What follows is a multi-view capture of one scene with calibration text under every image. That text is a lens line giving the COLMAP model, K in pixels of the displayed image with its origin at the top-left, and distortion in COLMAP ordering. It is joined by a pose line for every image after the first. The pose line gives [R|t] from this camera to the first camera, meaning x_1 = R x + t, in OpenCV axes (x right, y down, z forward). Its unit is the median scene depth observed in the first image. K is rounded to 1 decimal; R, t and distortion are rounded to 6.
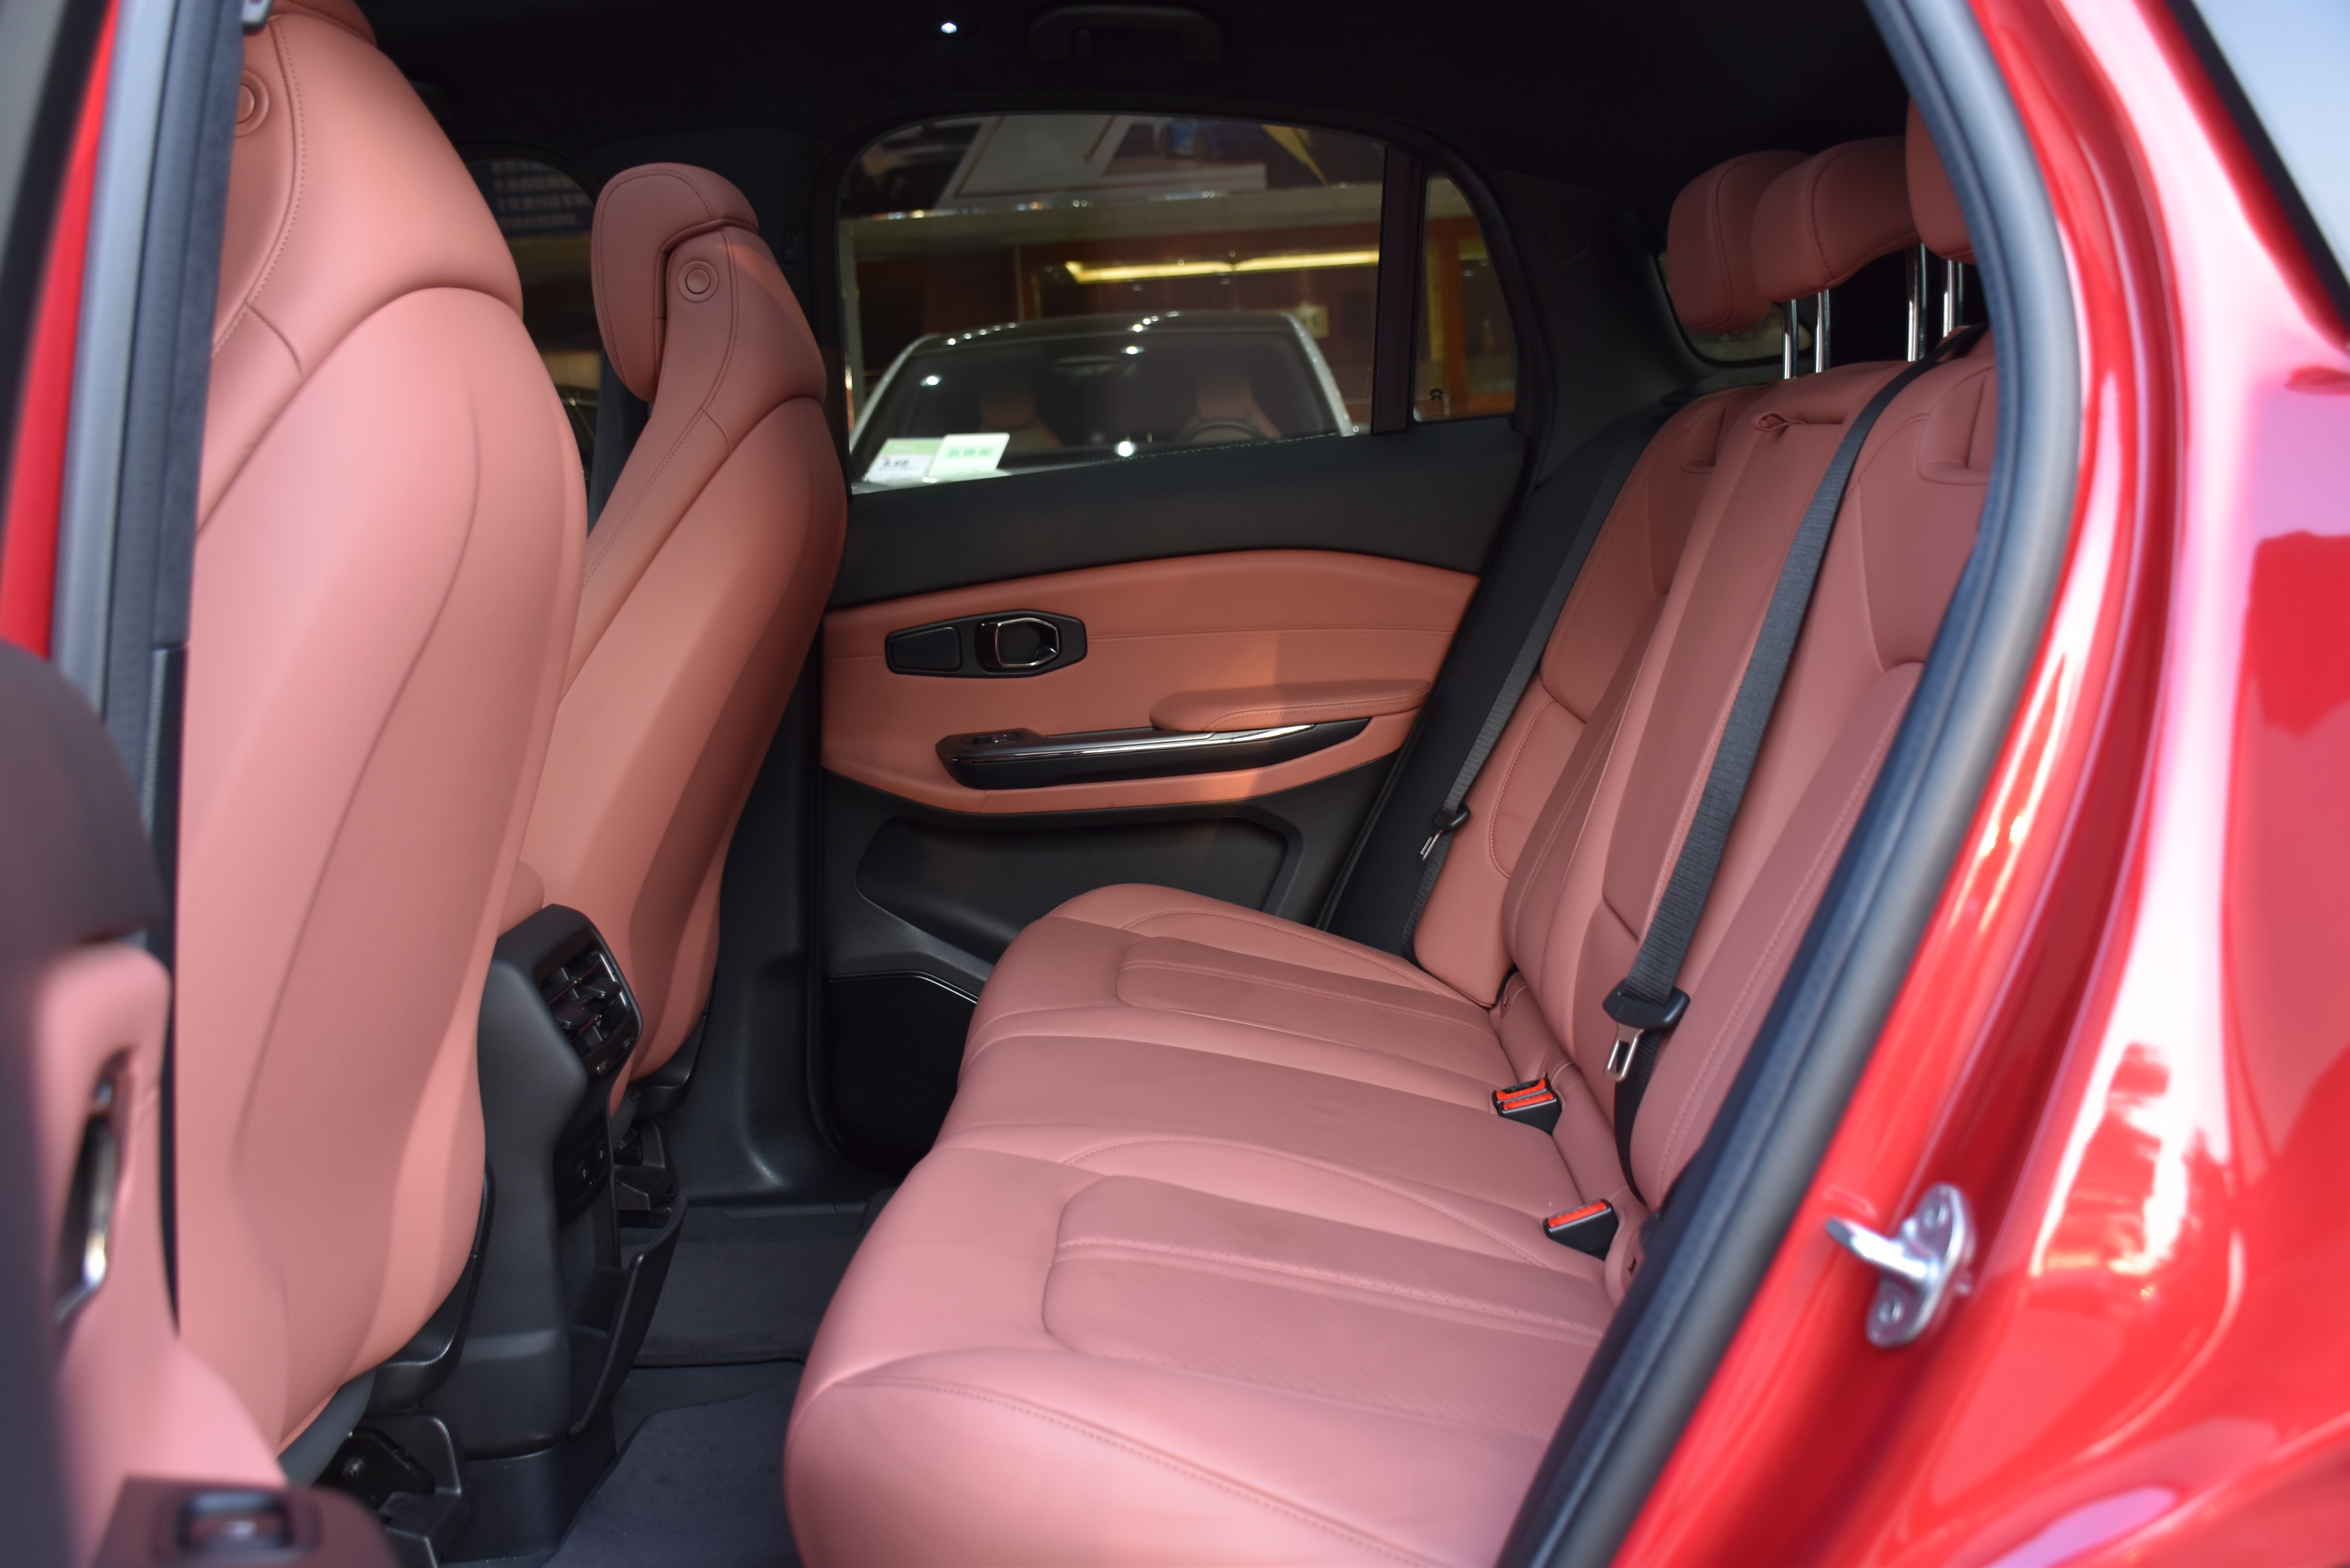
lens RADIAL K [[2358.1, 0, 1193.1], [0, 2358.1, 783.4], [0, 0, 1]] dist [-0.027017, 0.000000]
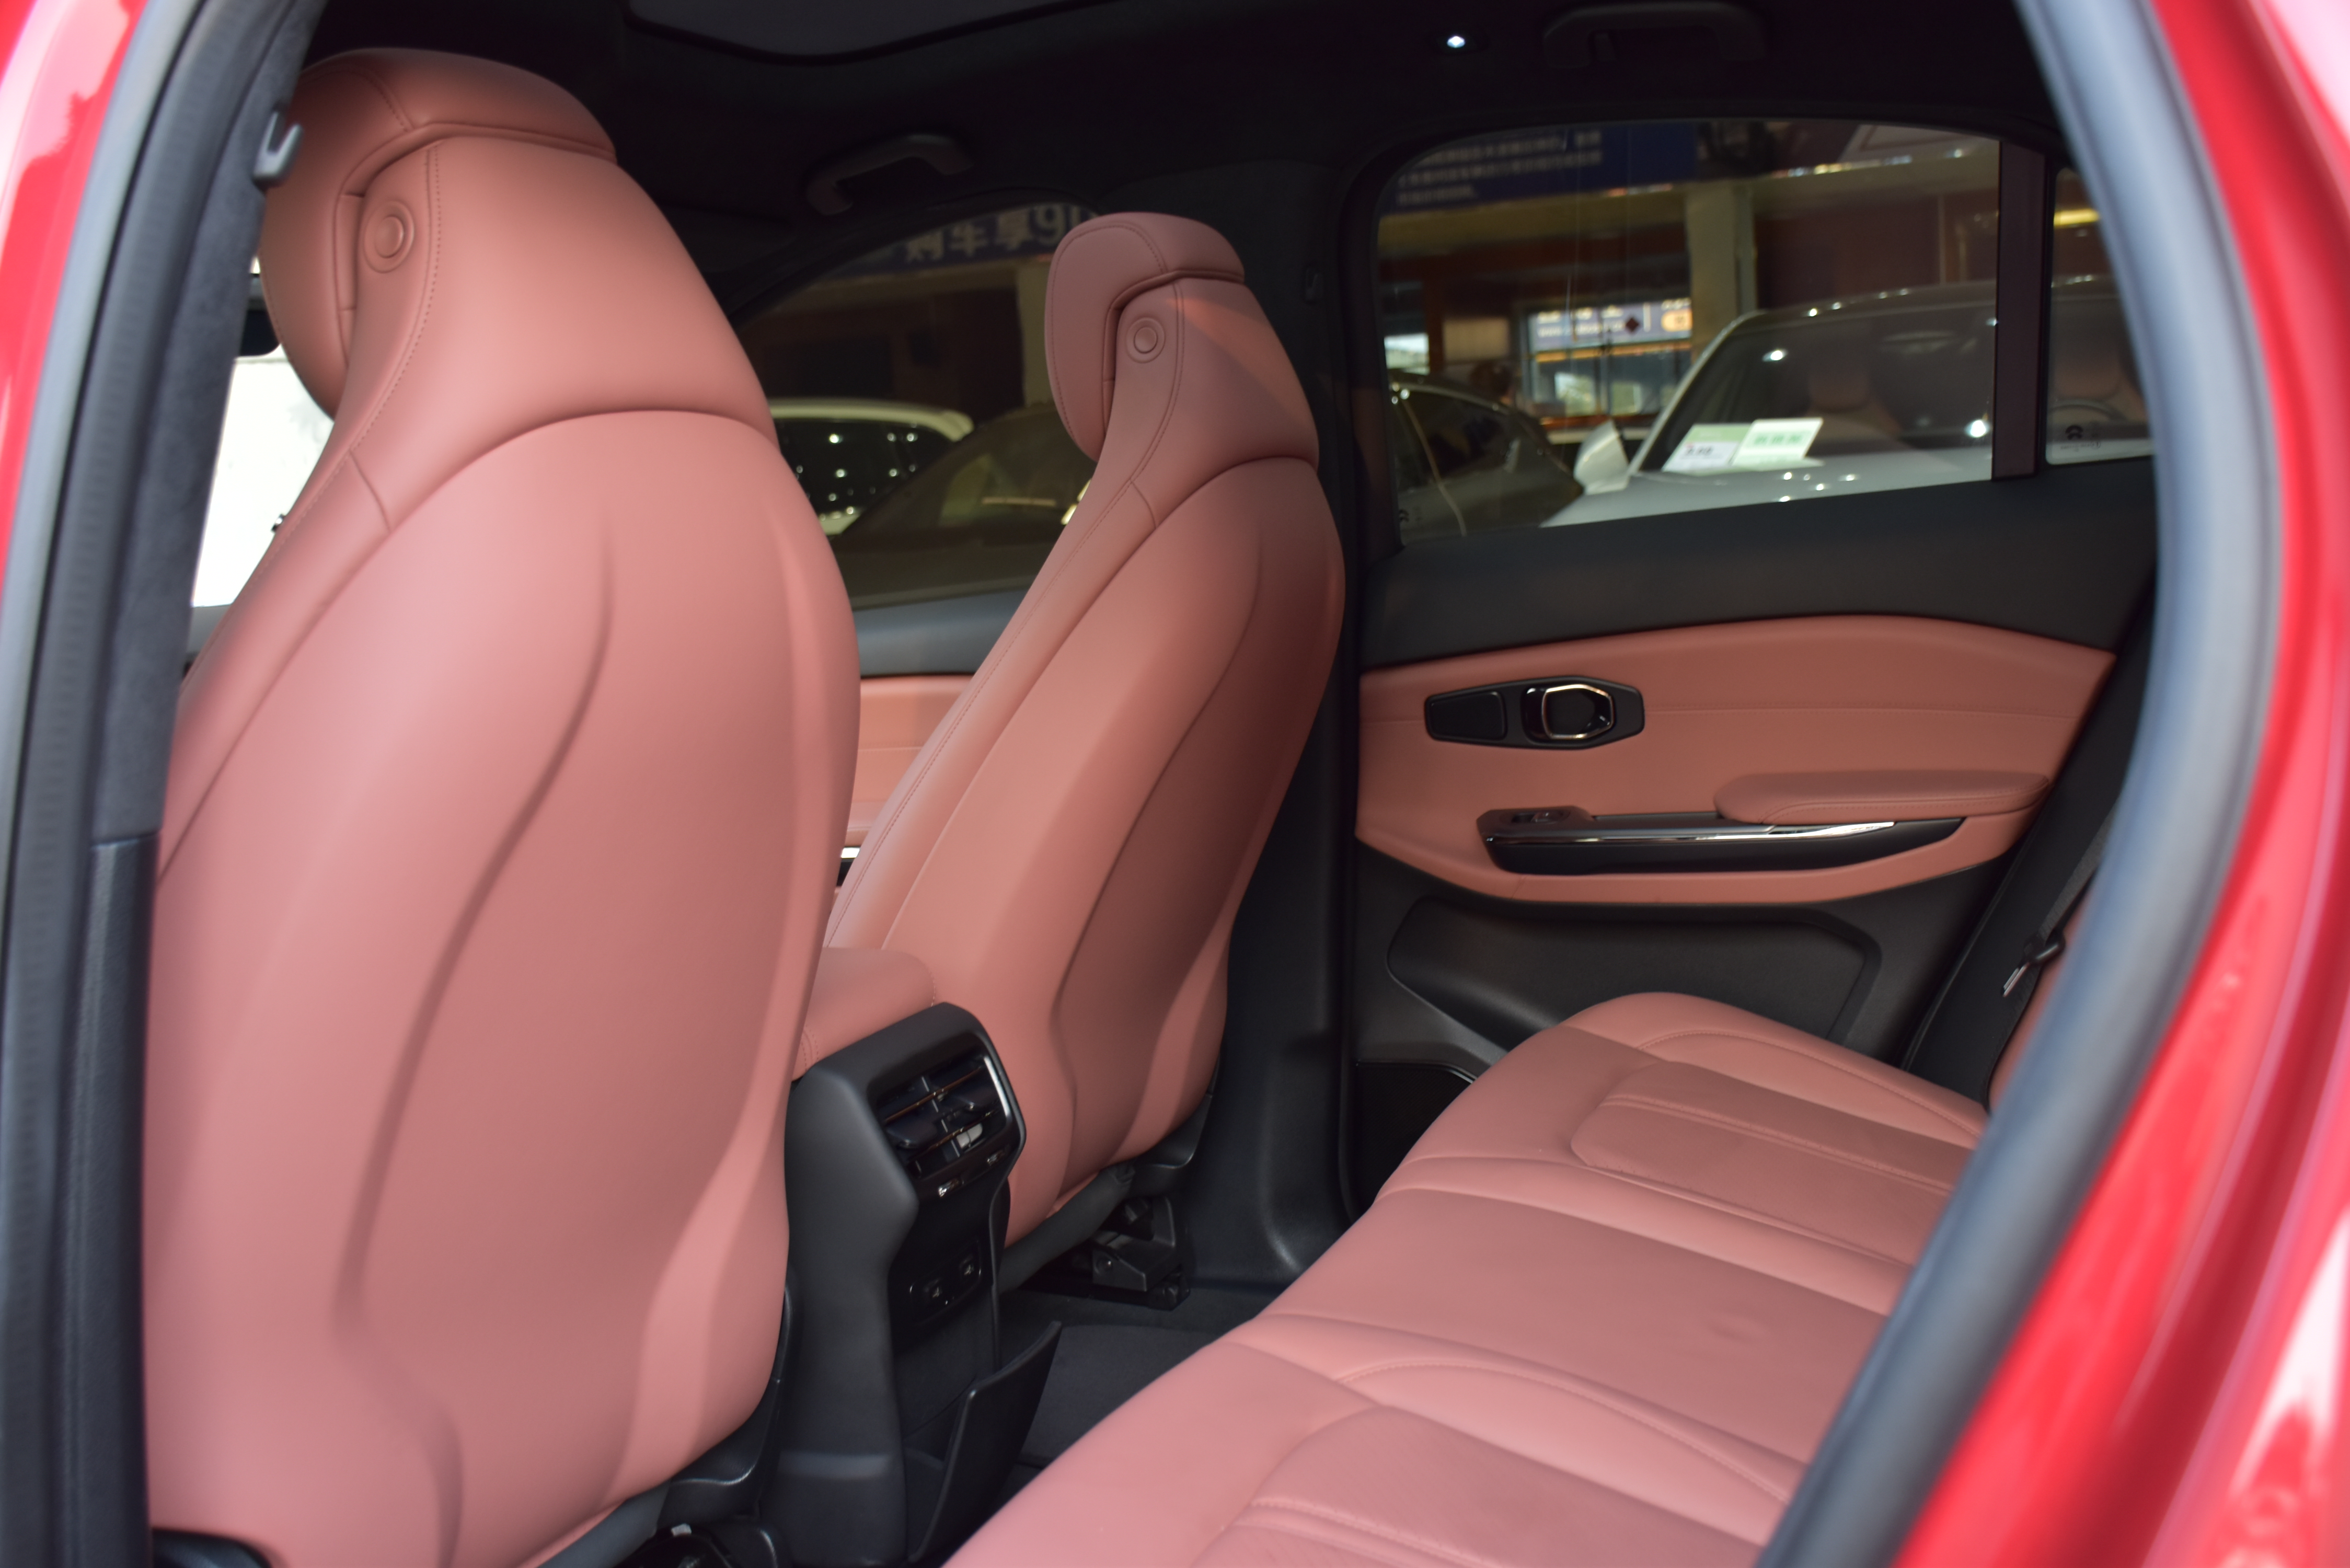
lens RADIAL K [[2358.1, 0, 1166.9], [0, 2358.1, 783.8], [0, 0, 1]] dist [-0.027017, 0.000000]
pose [[0.922500, 0.046703, -0.383160, 0.132675], [-0.039992, 0.998875, 0.025466, -0.049661], [0.383919, -0.008169, 0.923331, 0.111186]]
